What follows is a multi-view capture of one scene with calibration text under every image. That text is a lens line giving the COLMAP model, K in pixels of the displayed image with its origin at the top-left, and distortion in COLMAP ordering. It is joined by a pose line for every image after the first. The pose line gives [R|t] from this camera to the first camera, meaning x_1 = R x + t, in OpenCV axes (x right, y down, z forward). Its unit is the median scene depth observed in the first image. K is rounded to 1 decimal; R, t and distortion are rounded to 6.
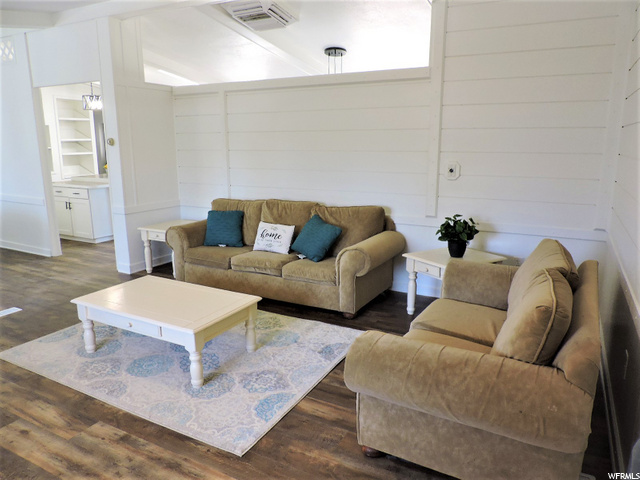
lens RADIAL K [[455.3, 0, 318.8], [0, 455.3, 243.7], [0, 0, 1]] dist [-0.024685, 0.009182]
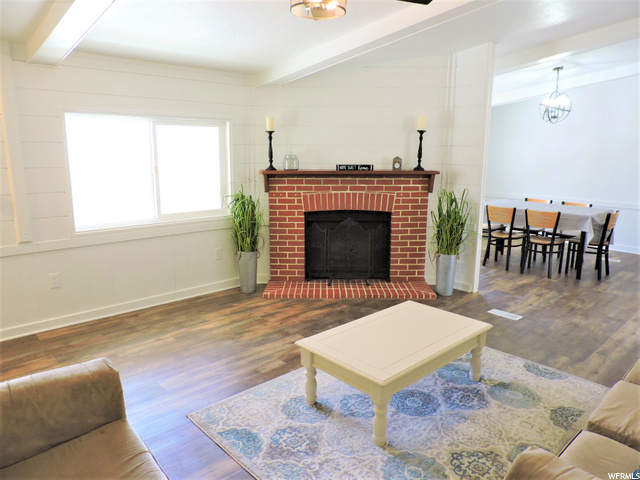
lens RADIAL K [[455.3, 0, 328.1], [0, 455.3, 237.6], [0, 0, 1]] dist [-0.024685, 0.009182]
pose [[-0.313318, 0.176165, -0.933166, 0.430596], [-0.217576, 0.943189, 0.251110, -0.209111], [0.924388, 0.281712, -0.257188, 0.868909]]
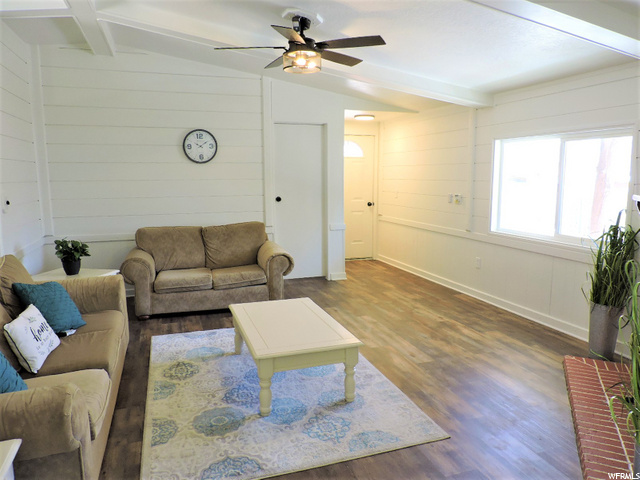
lens RADIAL K [[455.3, 0, 318.7], [0, 455.3, 240.1], [0, 0, 1]] dist [-0.024685, 0.009182]
pose [[-0.732038, -0.099243, 0.673996, -0.878883], [0.150039, 0.941555, 0.301600, -0.292032], [-0.664536, 0.321908, -0.674364, 1.315472]]
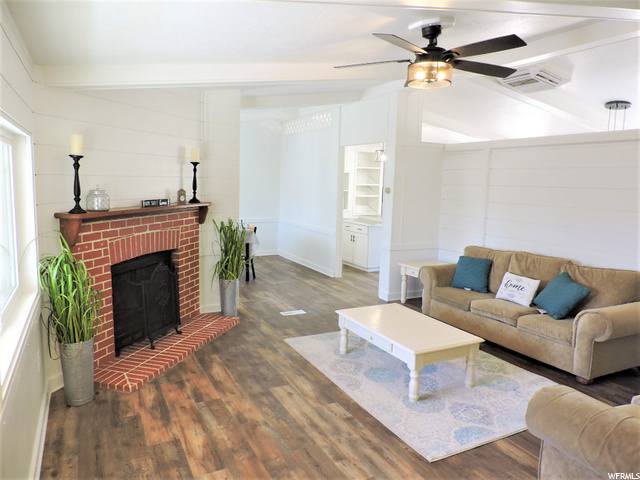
lens RADIAL K [[455.3, 0, 317.5], [0, 455.3, 243.0], [0, 0, 1]] dist [-0.024685, 0.009182]
pose [[0.821268, 0.098548, -0.561967, 0.112616], [-0.149724, 0.987675, -0.045609, -0.001758], [0.550546, 0.121597, 0.825901, -0.126314]]
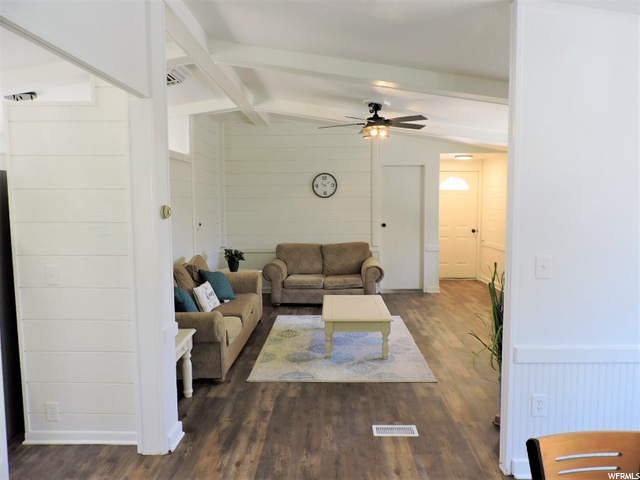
lens RADIAL K [[455.3, 0, 320.3], [0, 455.3, 238.3], [0, 0, 1]] dist [-0.024685, 0.009182]
pose [[-0.452777, -0.073142, 0.888619, -1.356316], [0.200941, 0.962620, 0.181618, -0.335247], [-0.868686, 0.260792, -0.421155, 1.401143]]
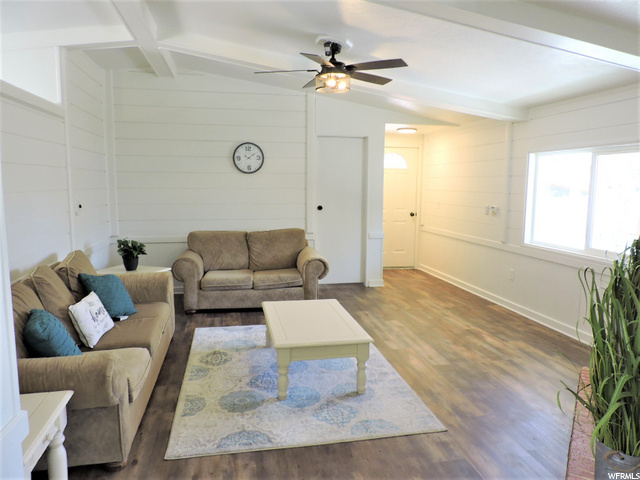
lens RADIAL K [[455.3, 0, 319.1], [0, 455.3, 239.9], [0, 0, 1]] dist [-0.024685, 0.009182]
pose [[-0.636097, -0.103857, 0.764587, -0.988055], [0.159249, 0.951897, 0.261787, -0.296849], [-0.754997, 0.288282, -0.588960, 1.320261]]
